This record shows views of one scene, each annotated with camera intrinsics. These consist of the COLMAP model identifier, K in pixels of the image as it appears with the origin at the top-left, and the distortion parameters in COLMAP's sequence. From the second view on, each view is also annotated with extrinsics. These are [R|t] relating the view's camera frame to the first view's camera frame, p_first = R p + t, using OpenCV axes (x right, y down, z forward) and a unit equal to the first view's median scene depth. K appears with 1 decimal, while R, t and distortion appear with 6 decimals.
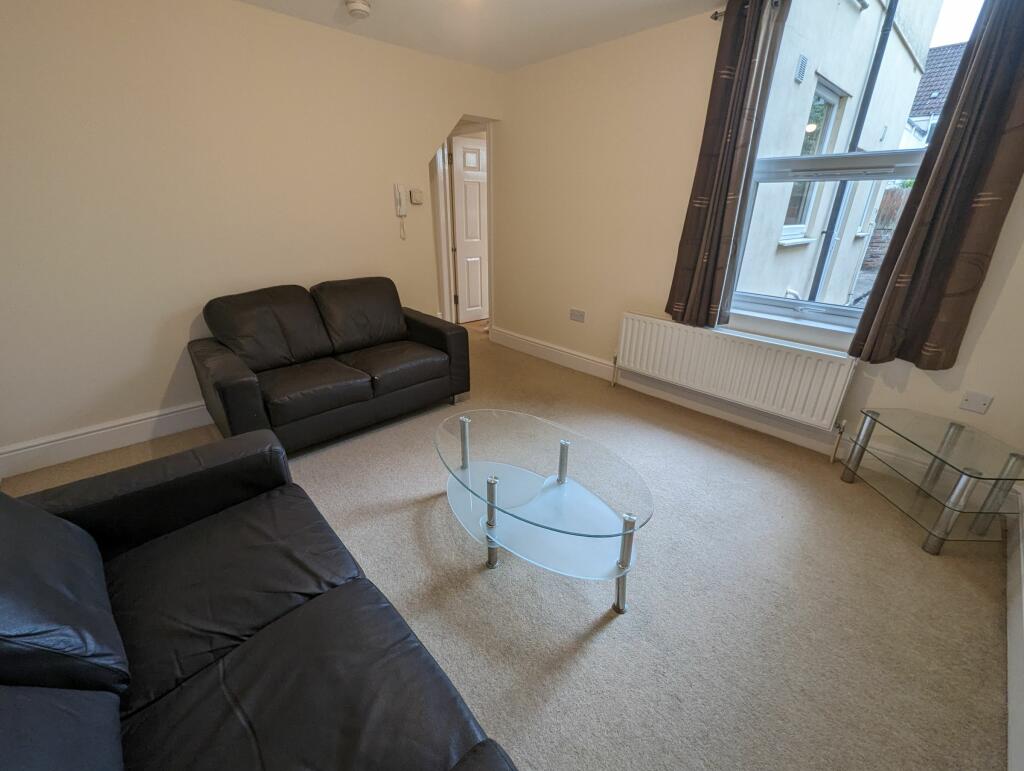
lens RADIAL K [[424.1, 0, 517.2], [0, 424.1, 386.8], [0, 0, 1]] dist [0.000502, -0.000267]
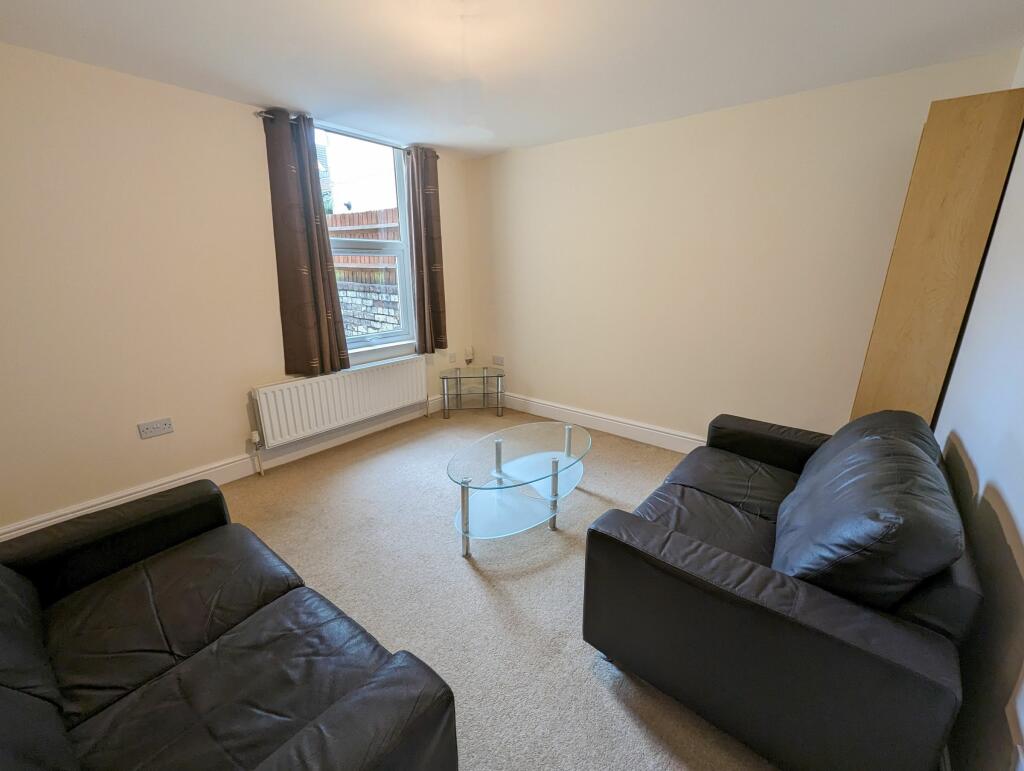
lens RADIAL K [[424.1, 0, 513.0], [0, 424.1, 388.2], [0, 0, 1]] dist [0.000502, -0.000267]
pose [[-0.139449, -0.287697, 0.947515, -0.748562], [0.387679, 0.864622, 0.319584, -0.285388], [-0.911185, 0.411897, -0.009037, 0.581799]]
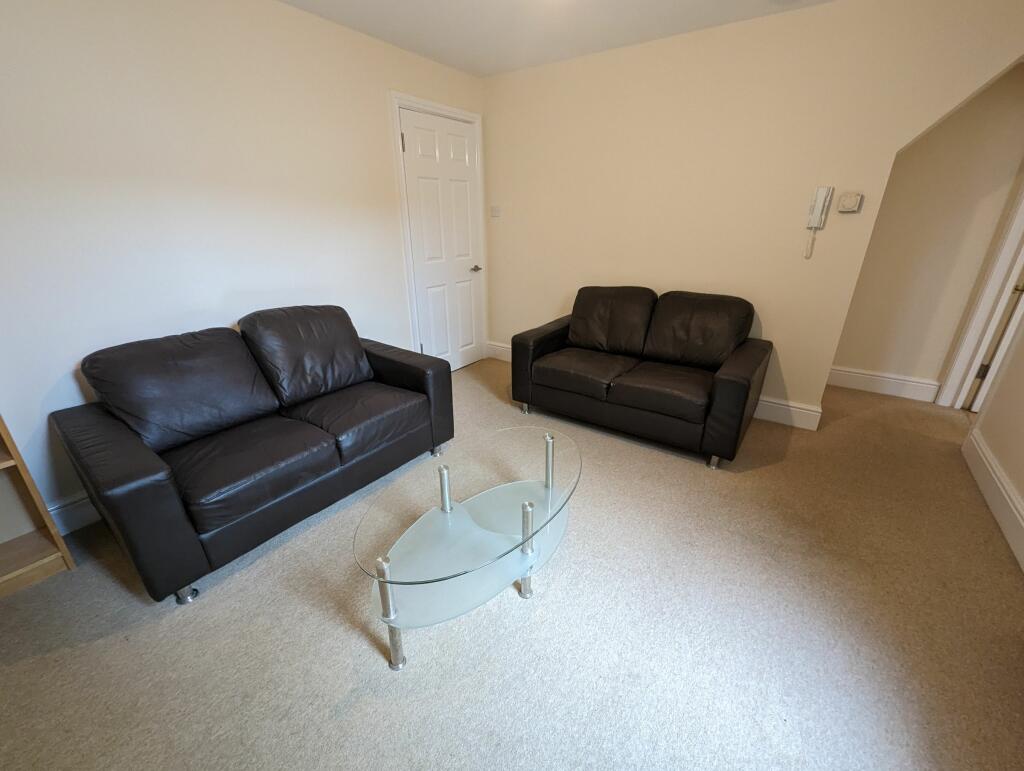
lens RADIAL K [[424.1, 0, 515.3], [0, 424.1, 386.1], [0, 0, 1]] dist [0.000502, -0.000267]
pose [[0.206052, 0.357661, -0.910835, 0.492742], [-0.380364, 0.886887, 0.262209, -0.175850], [0.901590, 0.292420, 0.318787, 0.424073]]
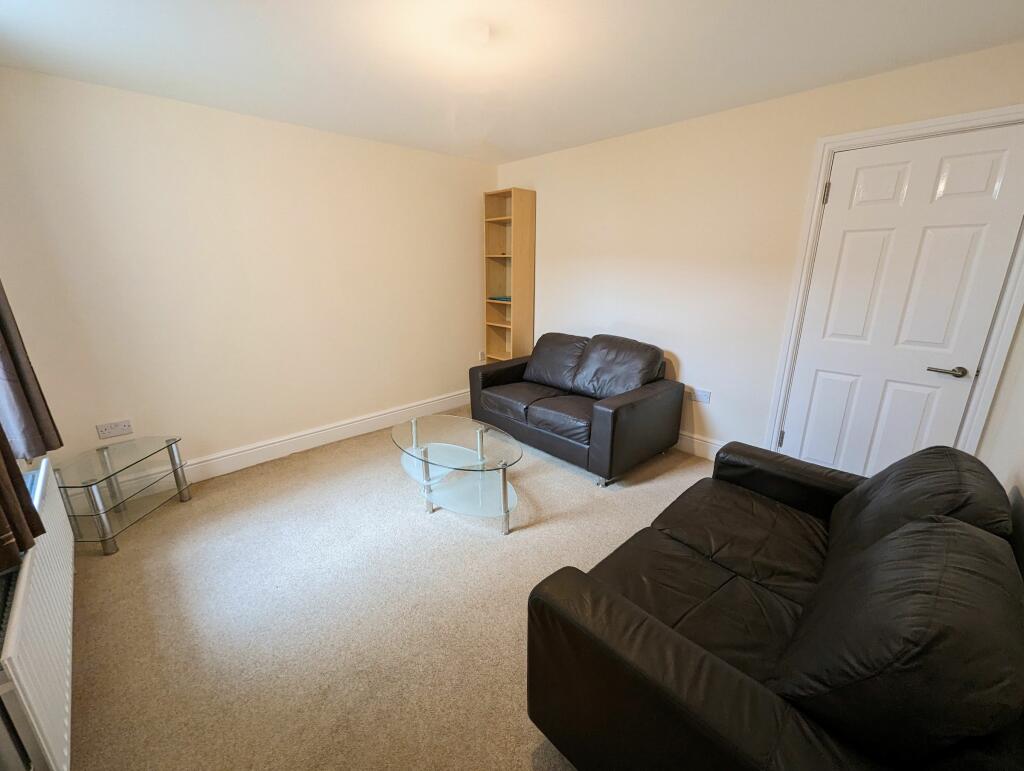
lens RADIAL K [[424.1, 0, 515.4], [0, 424.1, 386.9], [0, 0, 1]] dist [0.000502, -0.000267]
pose [[-0.999885, -0.002569, -0.014964, -0.100791], [-0.011427, 0.776286, 0.630278, -0.562416], [0.009997, 0.630376, -0.776226, 1.246117]]
